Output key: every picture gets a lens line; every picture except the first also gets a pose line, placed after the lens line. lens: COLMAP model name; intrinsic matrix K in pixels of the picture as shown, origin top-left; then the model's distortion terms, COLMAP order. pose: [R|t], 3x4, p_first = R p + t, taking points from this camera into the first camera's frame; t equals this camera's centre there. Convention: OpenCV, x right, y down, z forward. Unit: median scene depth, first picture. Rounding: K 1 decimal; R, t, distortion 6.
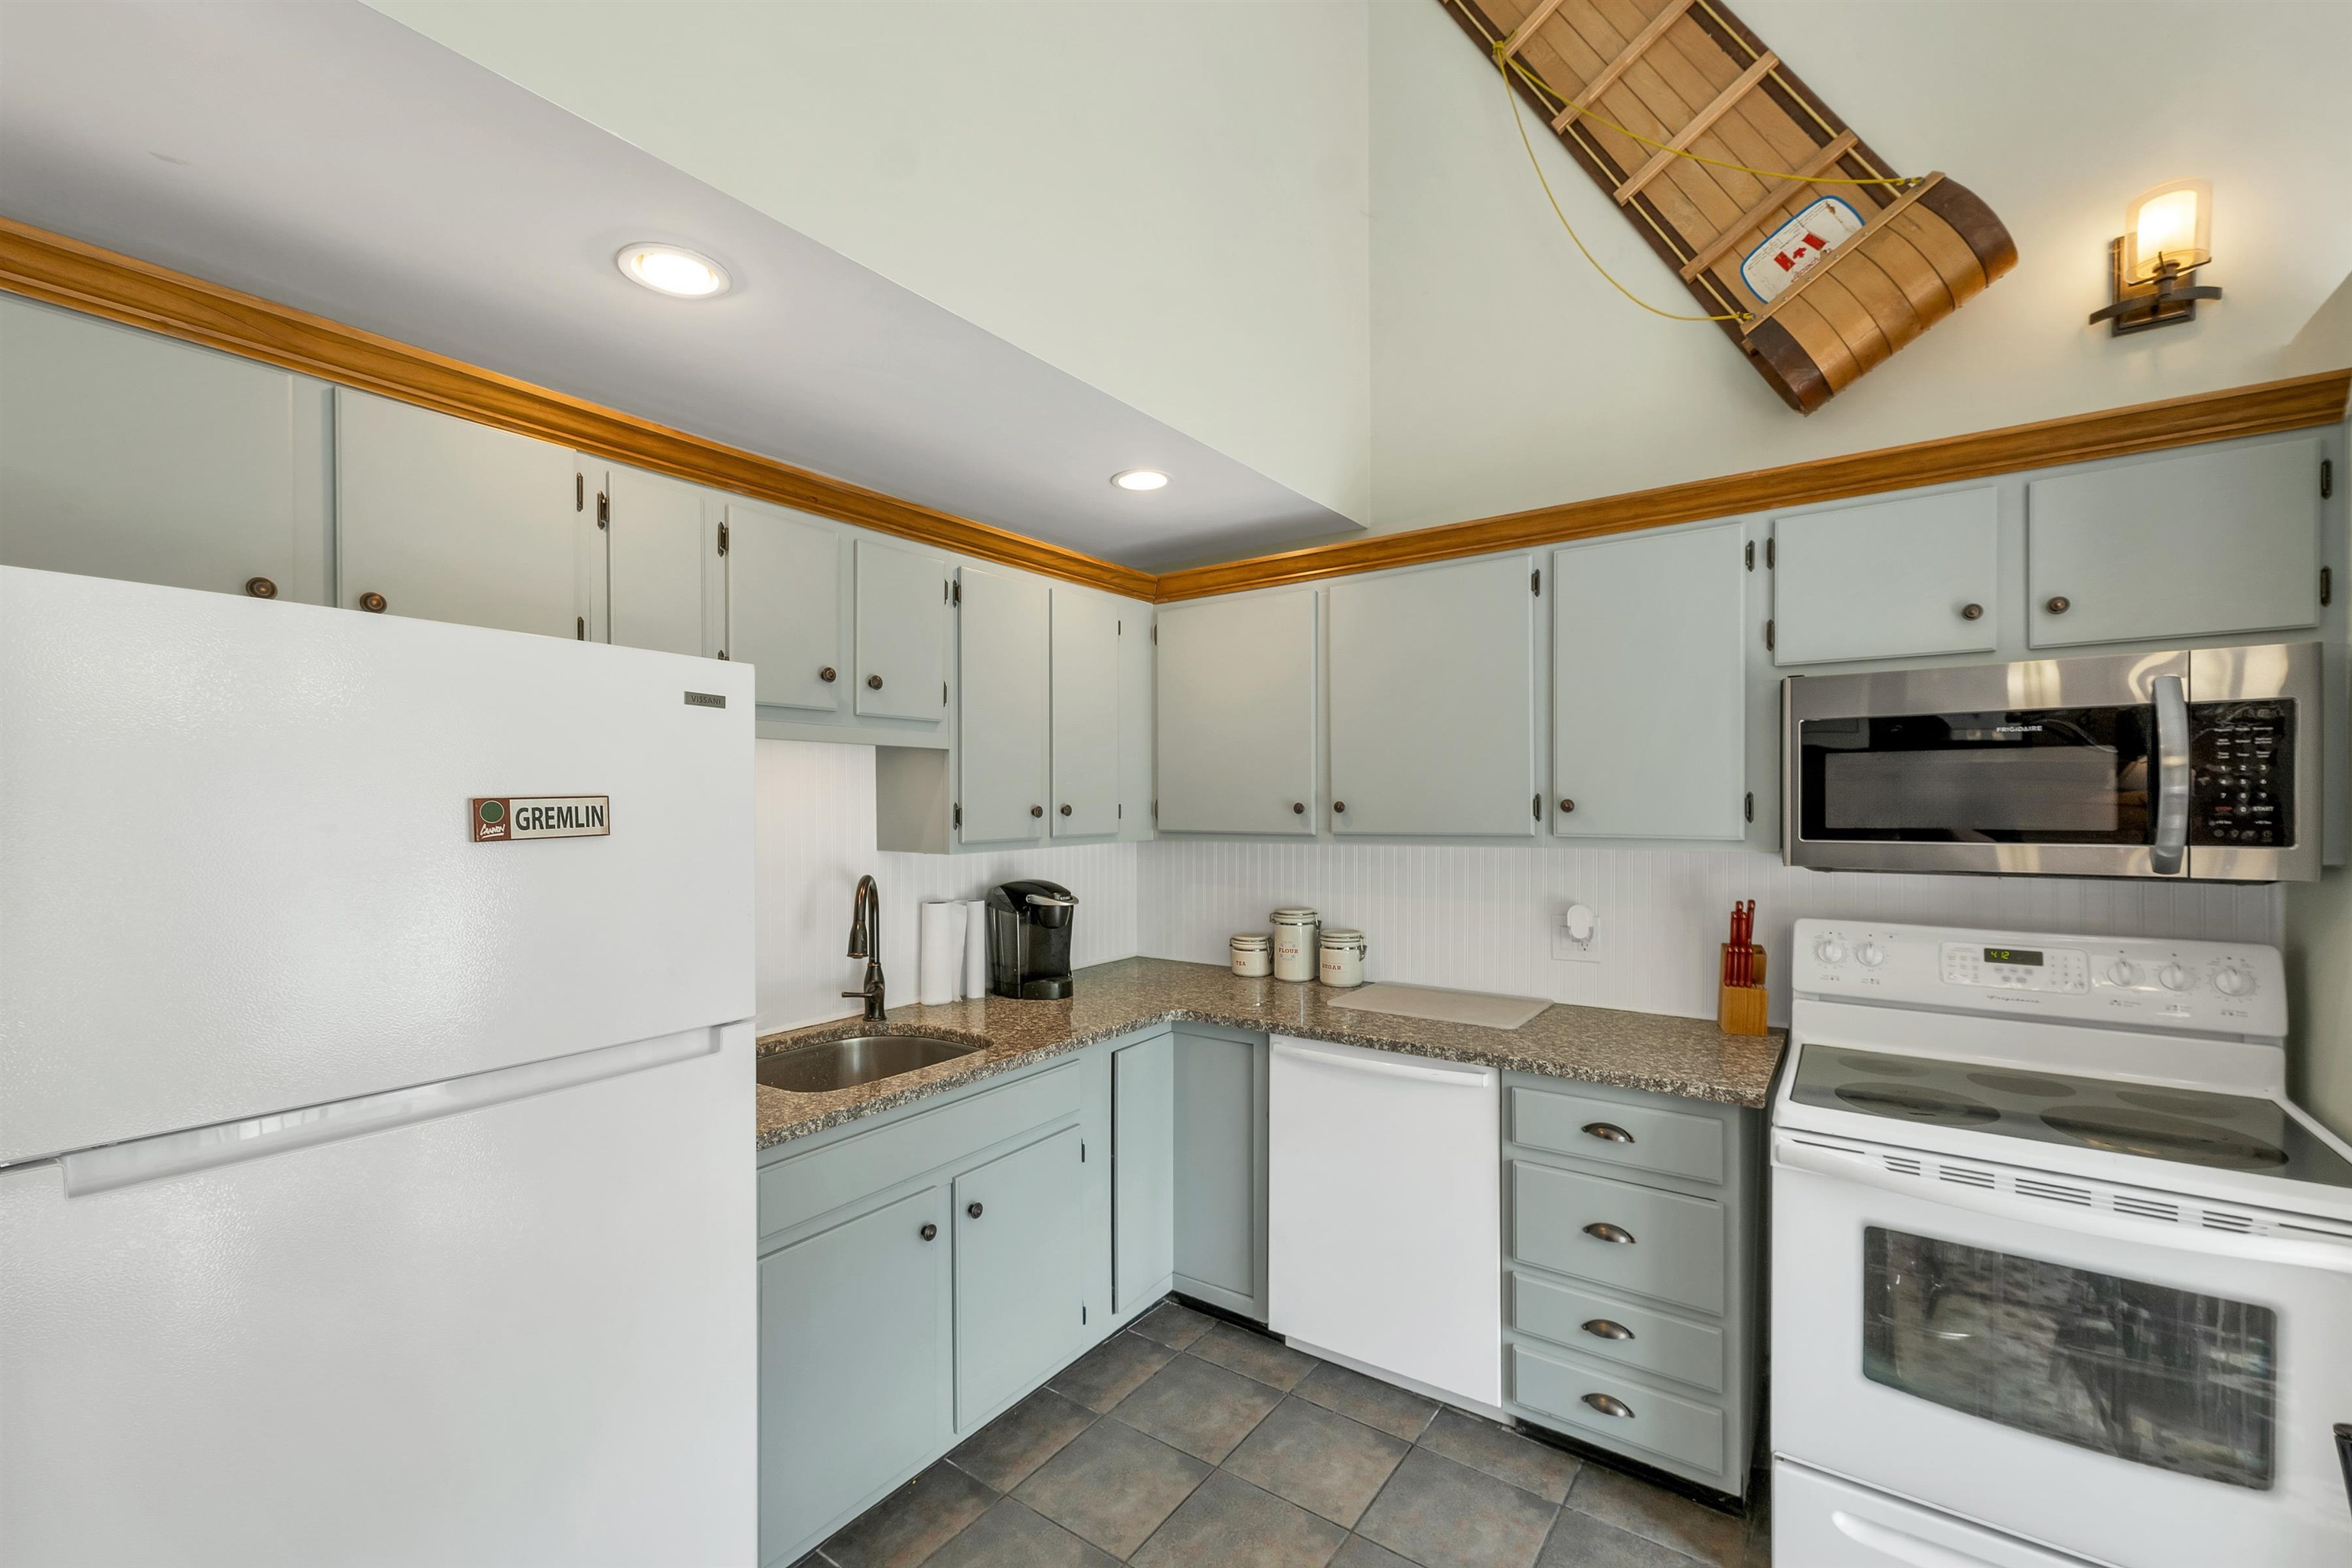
lens RADIAL K [[967.1, 0, 1167.9], [0, 967.1, 807.4], [0, 0, 1]] dist [0.002157, -0.000068]
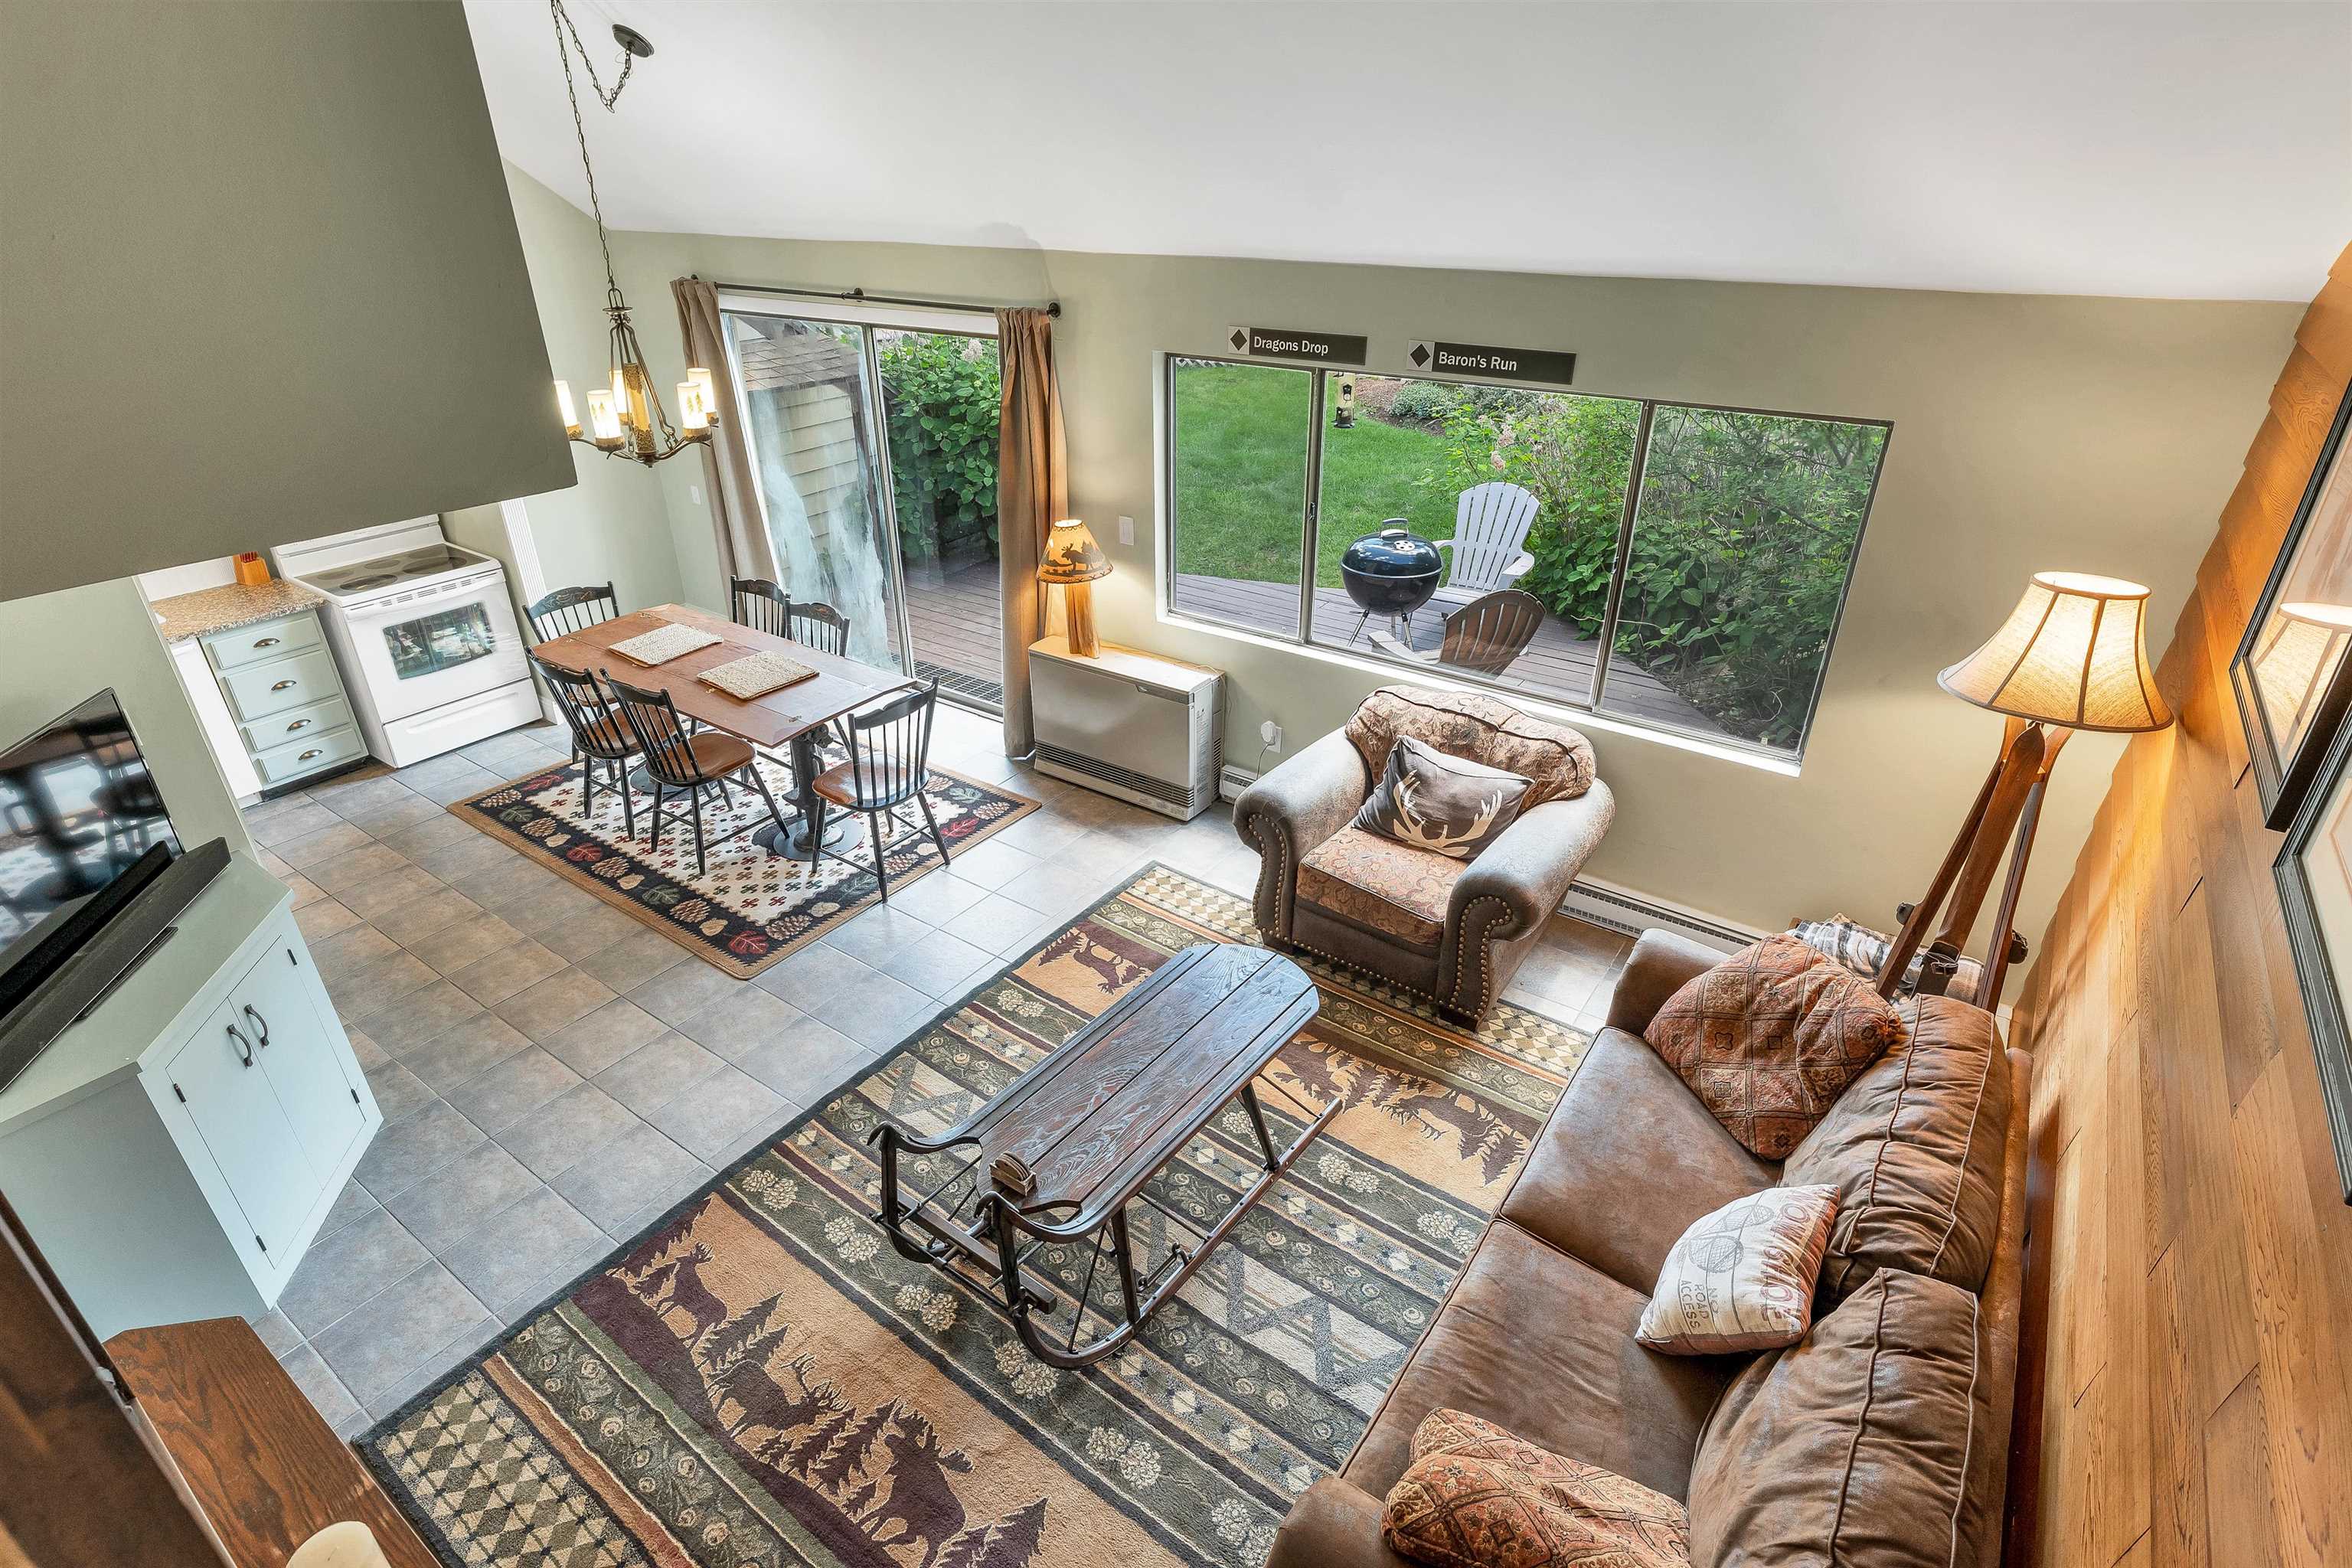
lens RADIAL K [[1156.7, 0, 1172.8], [0, 1156.7, 787.3], [0, 0, 1]] dist [-0.001818, -0.000765]
pose [[-0.010413, -0.467613, 0.883872, -1.719315], [0.012243, 0.883794, 0.467716, -0.484687], [-0.999871, 0.015691, -0.003478, -0.878043]]
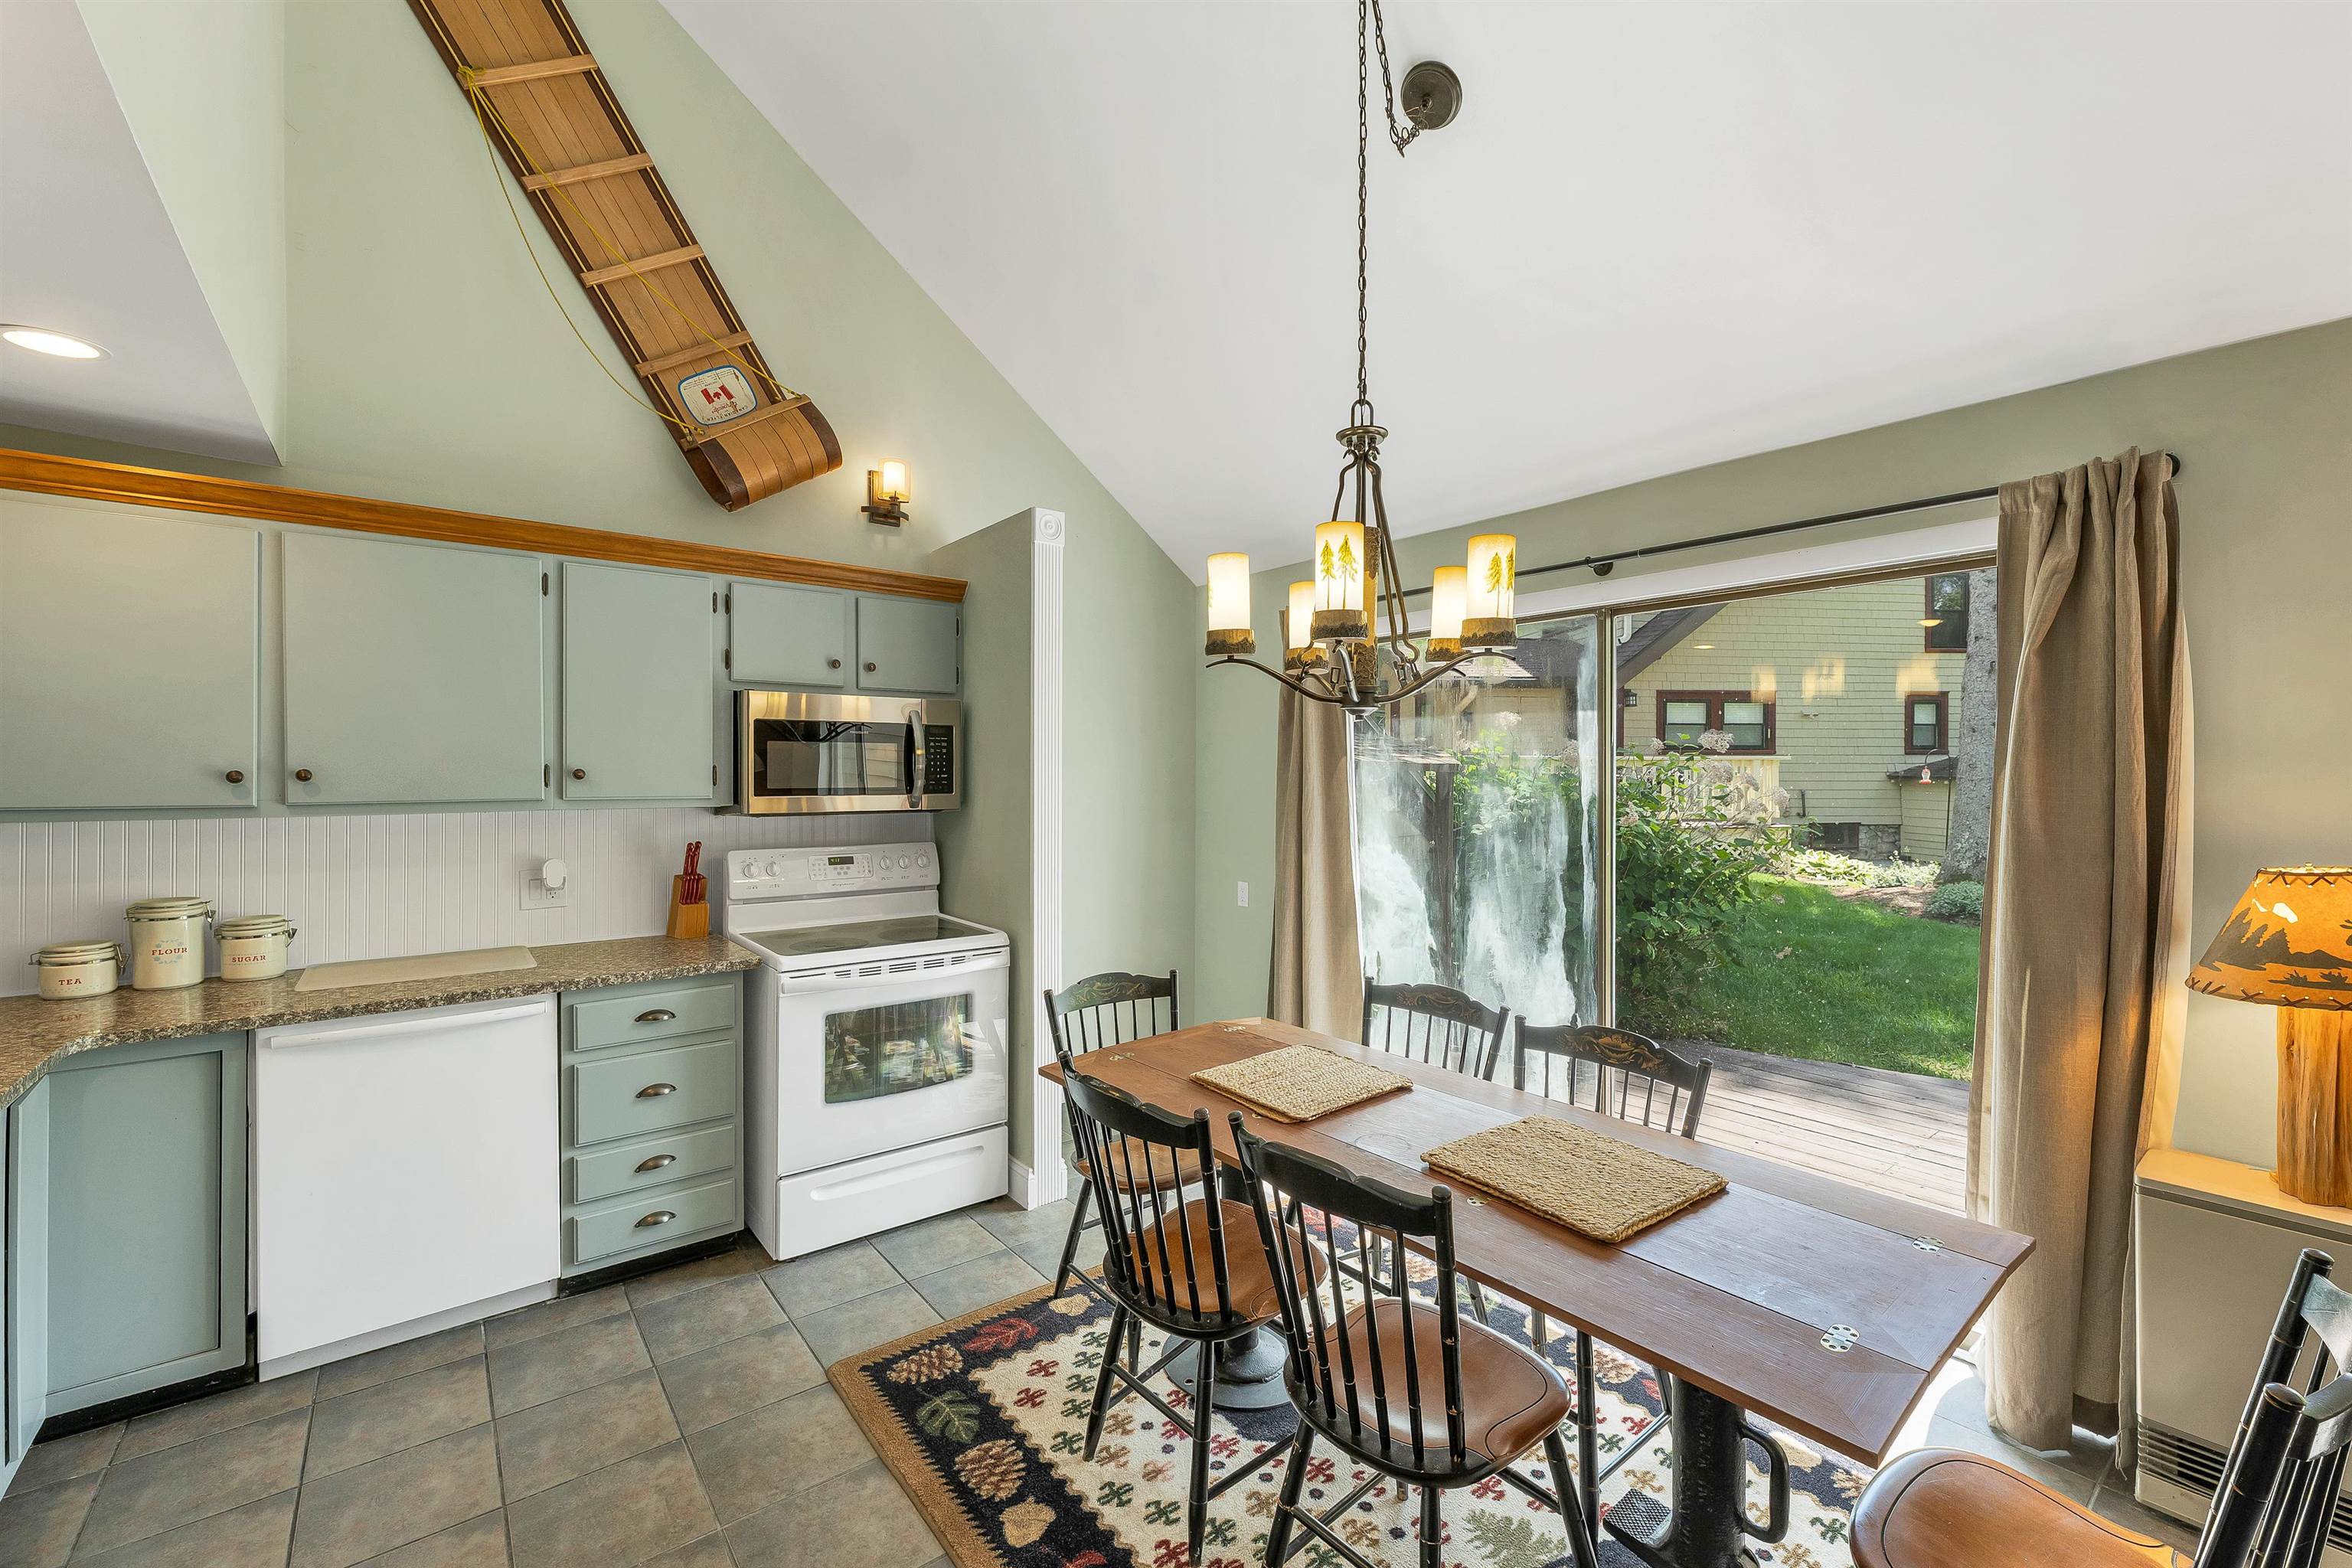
lens RADIAL K [[971.2, 0, 1181.1], [0, 971.2, 776.0], [0, 0, 1]] dist [0.000324, -0.000344]
pose [[0.269548, 0.002922, 0.962983, -0.550836], [0.005697, 0.999973, -0.004629, 0.010125], [-0.962970, 0.006734, 0.269524, -0.059859]]
